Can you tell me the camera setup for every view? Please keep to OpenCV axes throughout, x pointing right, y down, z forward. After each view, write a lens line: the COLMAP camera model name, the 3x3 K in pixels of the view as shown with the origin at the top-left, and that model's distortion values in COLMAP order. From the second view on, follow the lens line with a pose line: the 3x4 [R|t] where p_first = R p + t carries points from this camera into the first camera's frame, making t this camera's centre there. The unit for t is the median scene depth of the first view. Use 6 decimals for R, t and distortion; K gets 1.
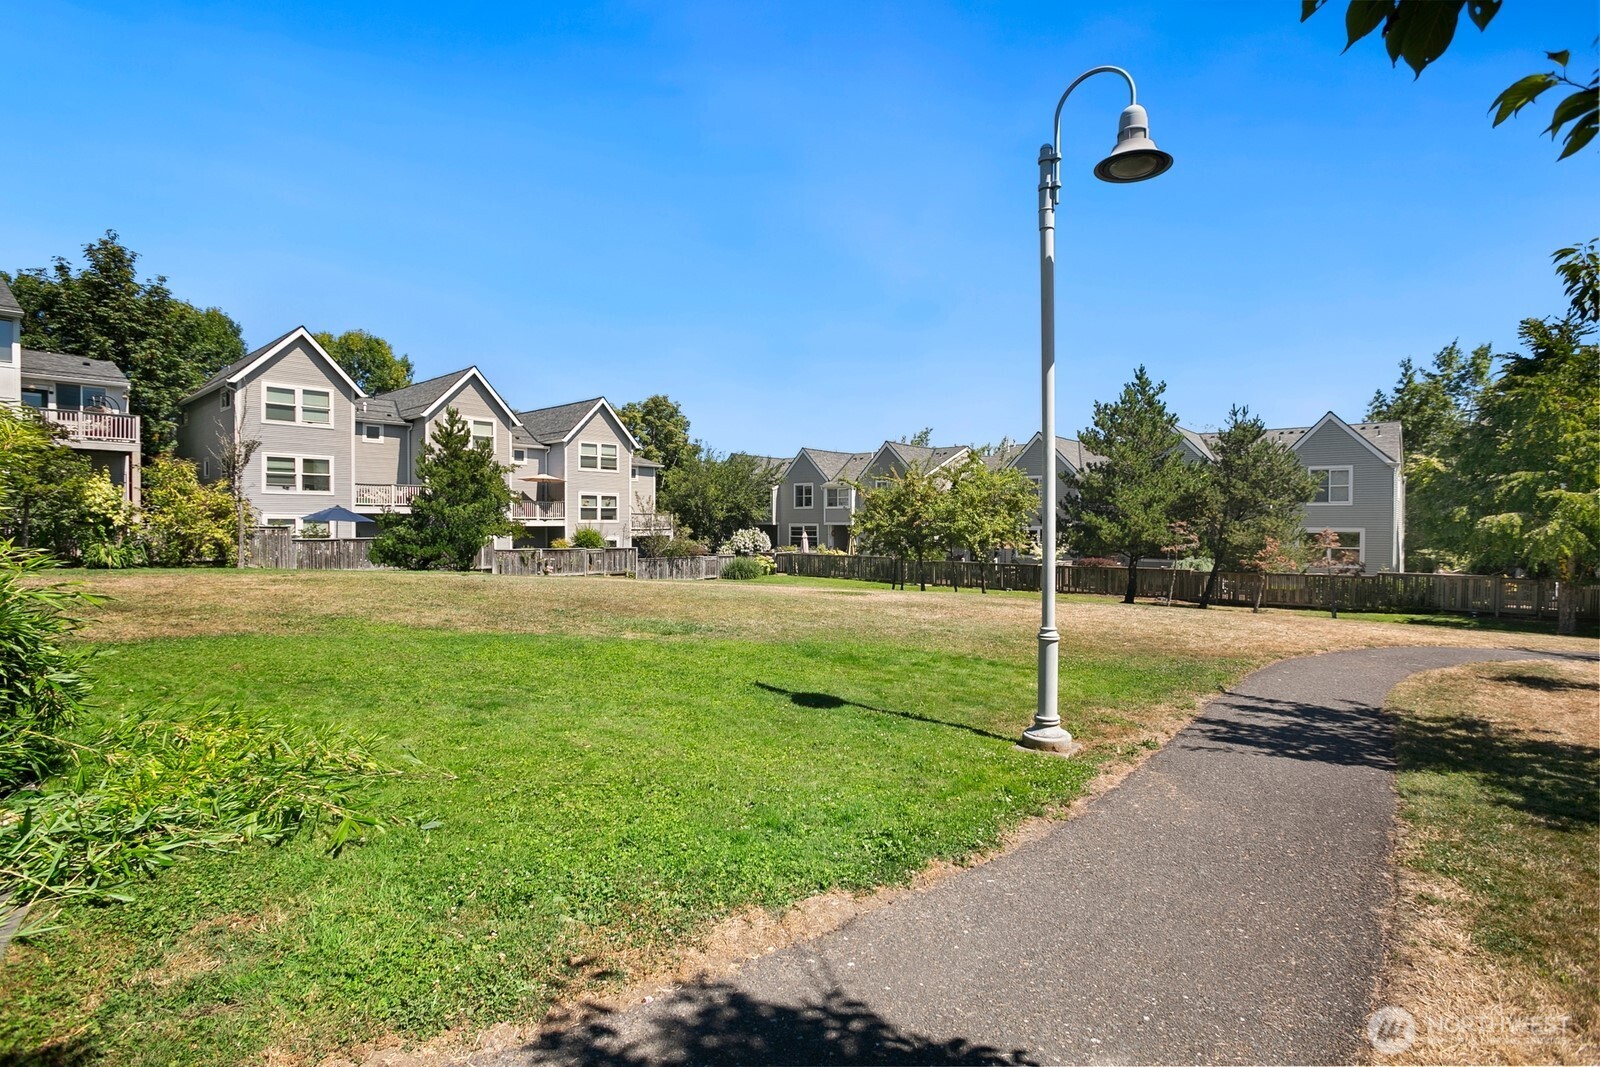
lens RADIAL K [[775.8, 0, 799.1], [0, 775.8, 530.9], [0, 0, 1]] dist [-0.041470, 0.017241]
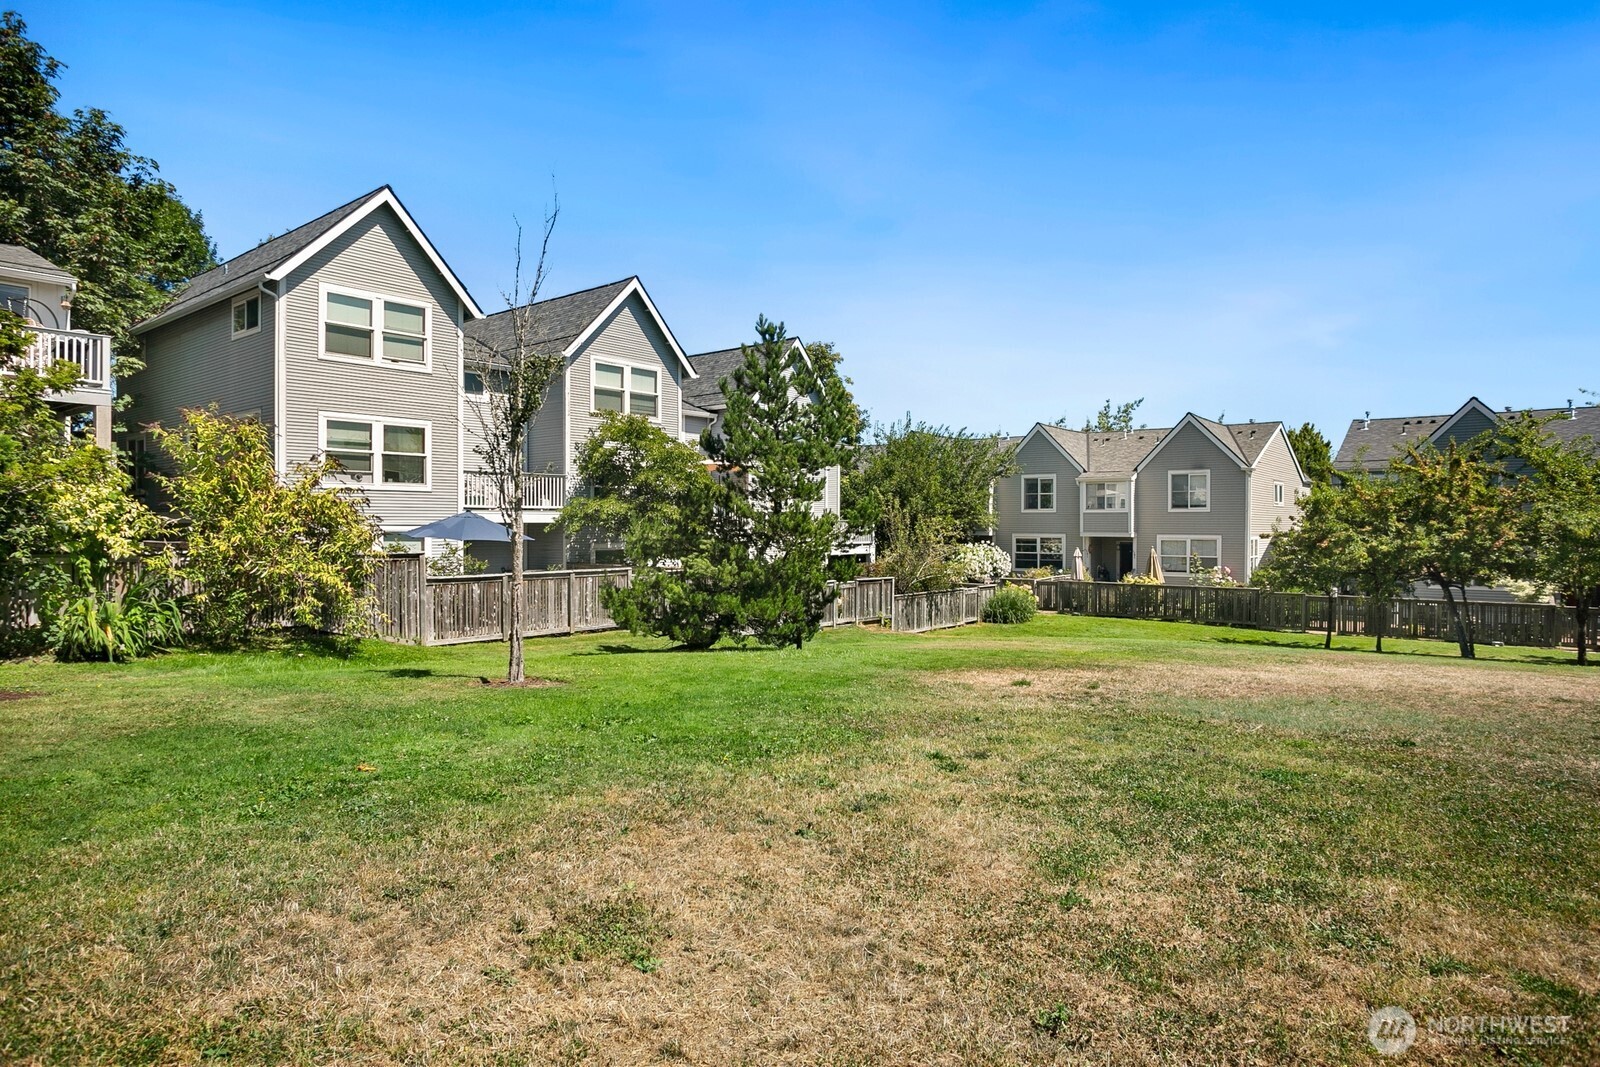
lens RADIAL K [[942.5, 0, 801.7], [0, 942.5, 530.5], [0, 0, 1]] dist [-0.003808, 0.005162]
pose [[0.999803, 0.000682, 0.019861, -0.356511], [-0.000614, 0.999994, -0.003415, -0.015418], [-0.019863, 0.003402, 0.999797, 0.305432]]
